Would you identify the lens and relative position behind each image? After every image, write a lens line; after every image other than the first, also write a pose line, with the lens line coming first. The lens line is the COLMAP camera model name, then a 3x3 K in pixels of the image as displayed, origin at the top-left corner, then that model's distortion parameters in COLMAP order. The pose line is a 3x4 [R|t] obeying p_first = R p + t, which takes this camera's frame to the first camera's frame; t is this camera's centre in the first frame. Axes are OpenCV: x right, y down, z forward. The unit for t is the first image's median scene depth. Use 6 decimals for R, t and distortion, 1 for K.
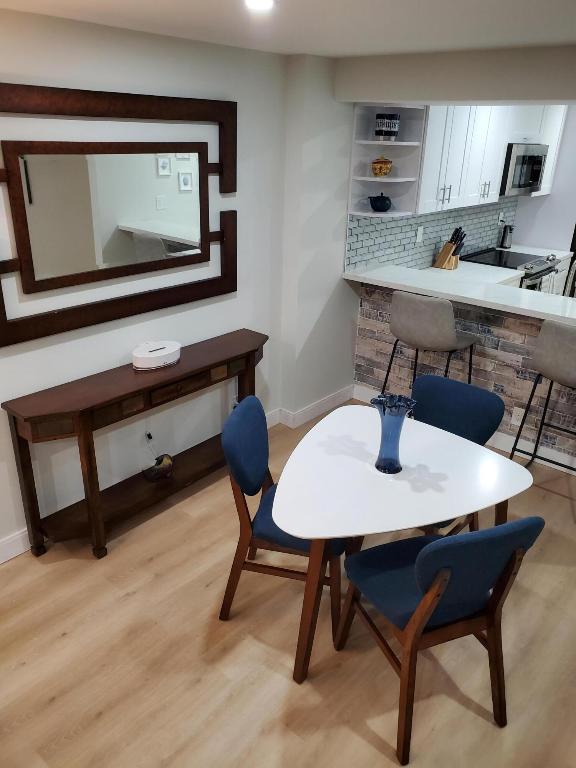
lens RADIAL K [[586.7, 0, 266.0], [0, 586.7, 384.4], [0, 0, 1]] dist [-0.013237, -0.020790]
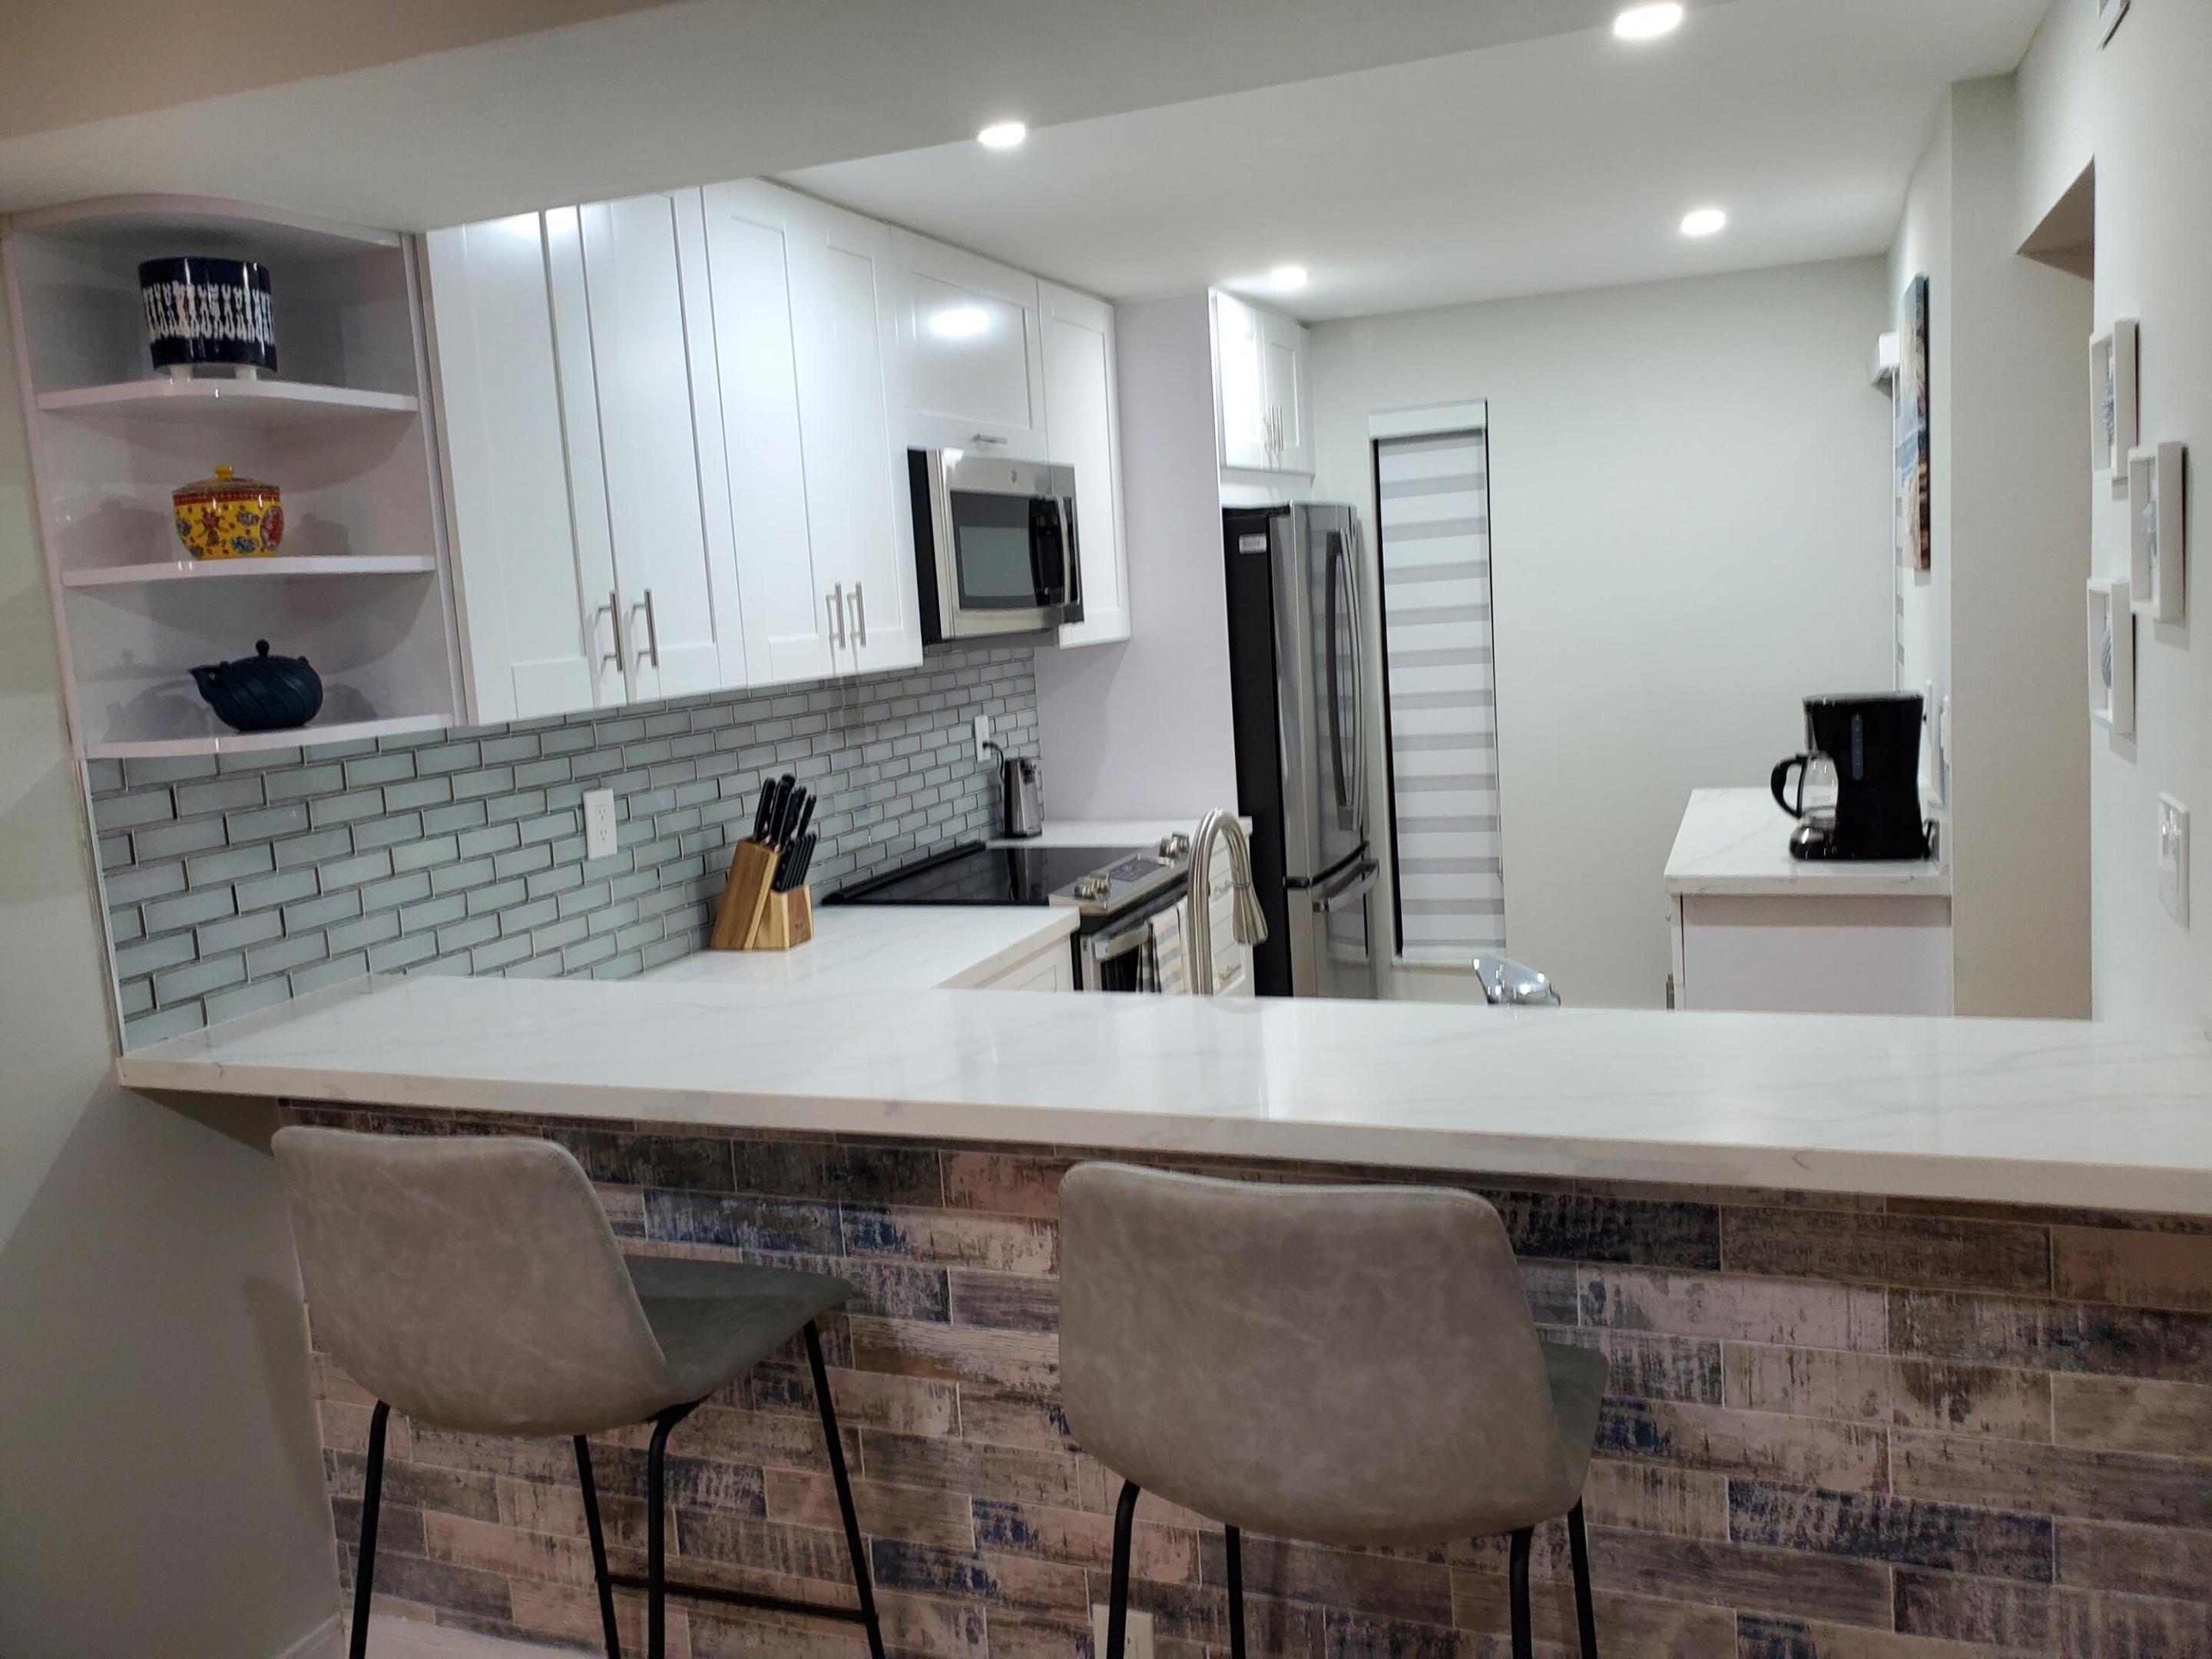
lens RADIAL K [[1689.7, 0, 1098.3], [0, 1689.7, 823.2], [0, 0, 1]] dist [-0.013237, -0.020790]
pose [[0.929531, -0.129192, 0.345373, 0.249912], [0.219501, 0.946457, -0.236725, -0.066639], [-0.296297, 0.295853, 0.908118, 0.398448]]
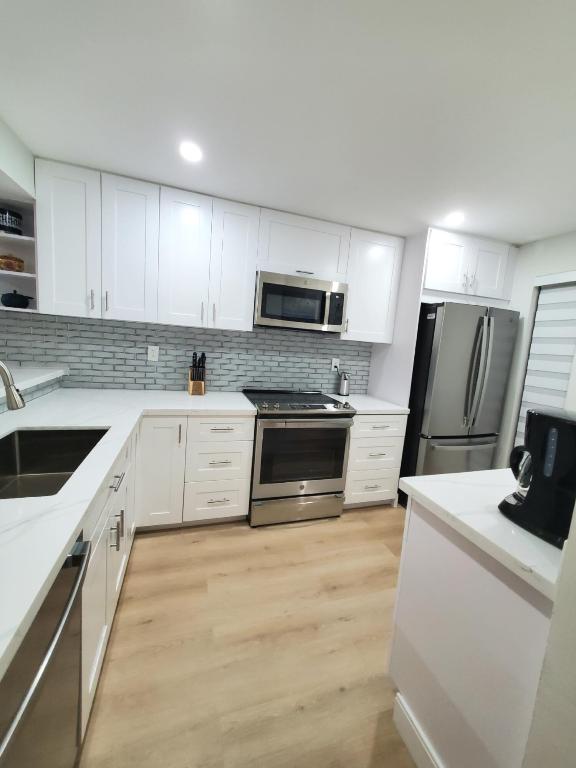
lens RADIAL K [[306.3, 0, 286.8], [0, 306.3, 369.7], [0, 0, 1]] dist [0.003153, 0.000141]
pose [[0.876404, 0.094987, -0.472116, 0.823861], [-0.244463, 0.932400, -0.266211, -0.172580], [0.414914, 0.348723, 0.840380, 0.779049]]
